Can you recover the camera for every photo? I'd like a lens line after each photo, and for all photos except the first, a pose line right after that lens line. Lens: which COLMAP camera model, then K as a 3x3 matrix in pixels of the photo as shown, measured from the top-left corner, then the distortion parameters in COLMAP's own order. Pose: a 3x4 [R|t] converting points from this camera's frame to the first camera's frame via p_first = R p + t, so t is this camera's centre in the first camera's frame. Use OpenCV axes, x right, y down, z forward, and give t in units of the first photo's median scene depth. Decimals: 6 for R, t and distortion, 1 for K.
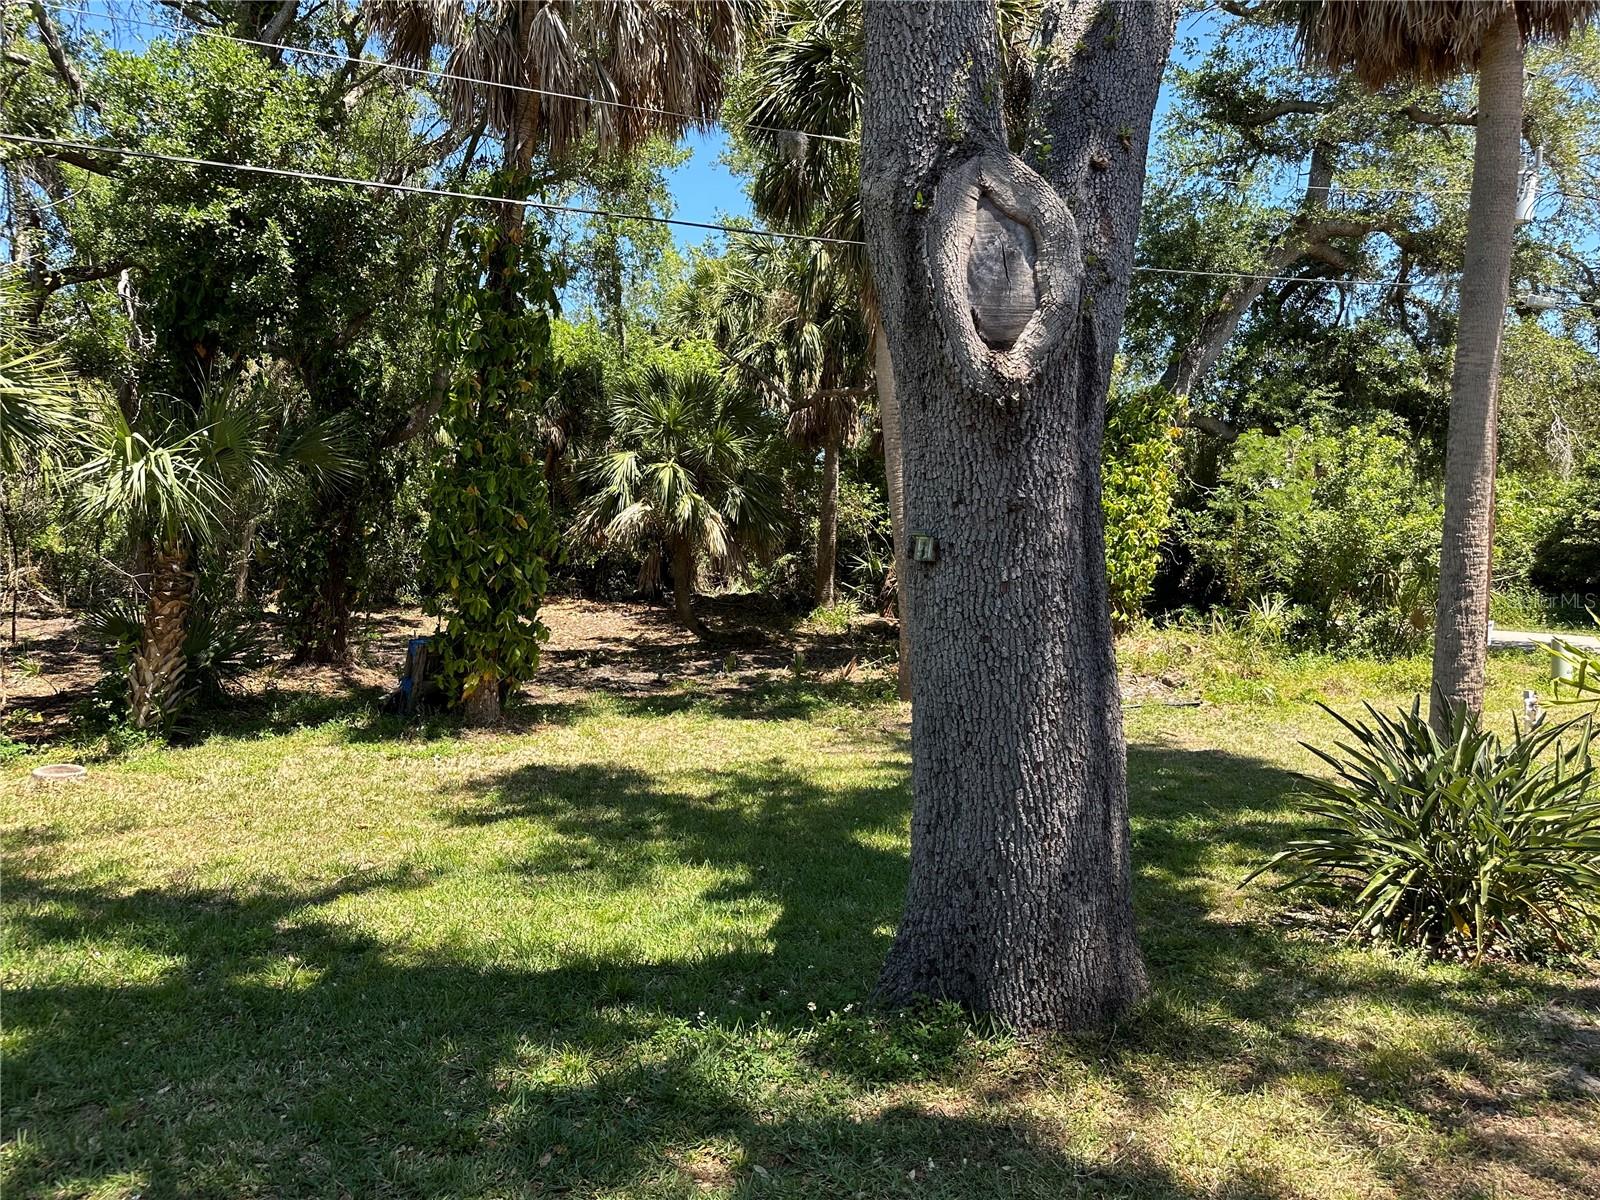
lens RADIAL K [[1131.1, 0, 814.2], [0, 1131.1, 594.5], [0, 0, 1]] dist [0.066309, -0.075799]
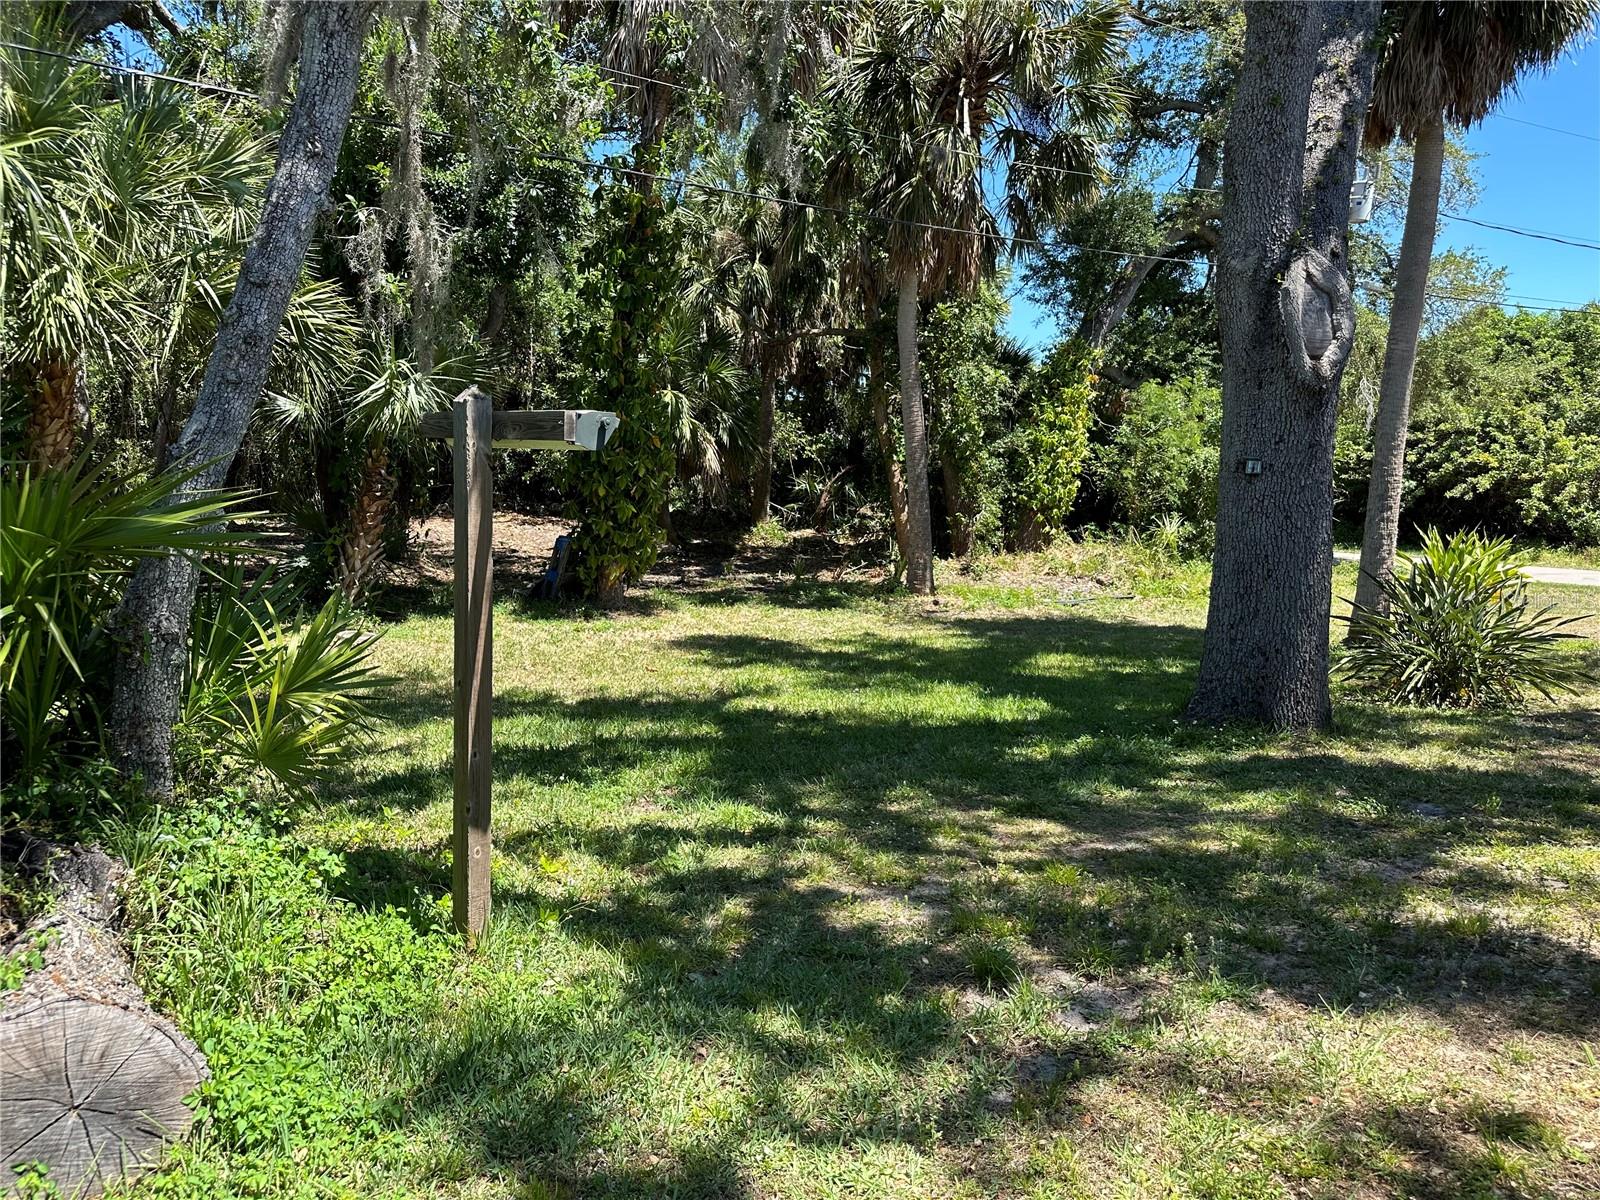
lens RADIAL K [[1131.1, 0, 811.8], [0, 1131.1, 591.6], [0, 0, 1]] dist [0.066309, -0.075799]
pose [[0.982138, 0.001825, 0.188152, -0.341940], [-0.013872, 0.997934, 0.062734, 0.019185], [-0.187649, -0.064223, 0.980134, -0.241551]]
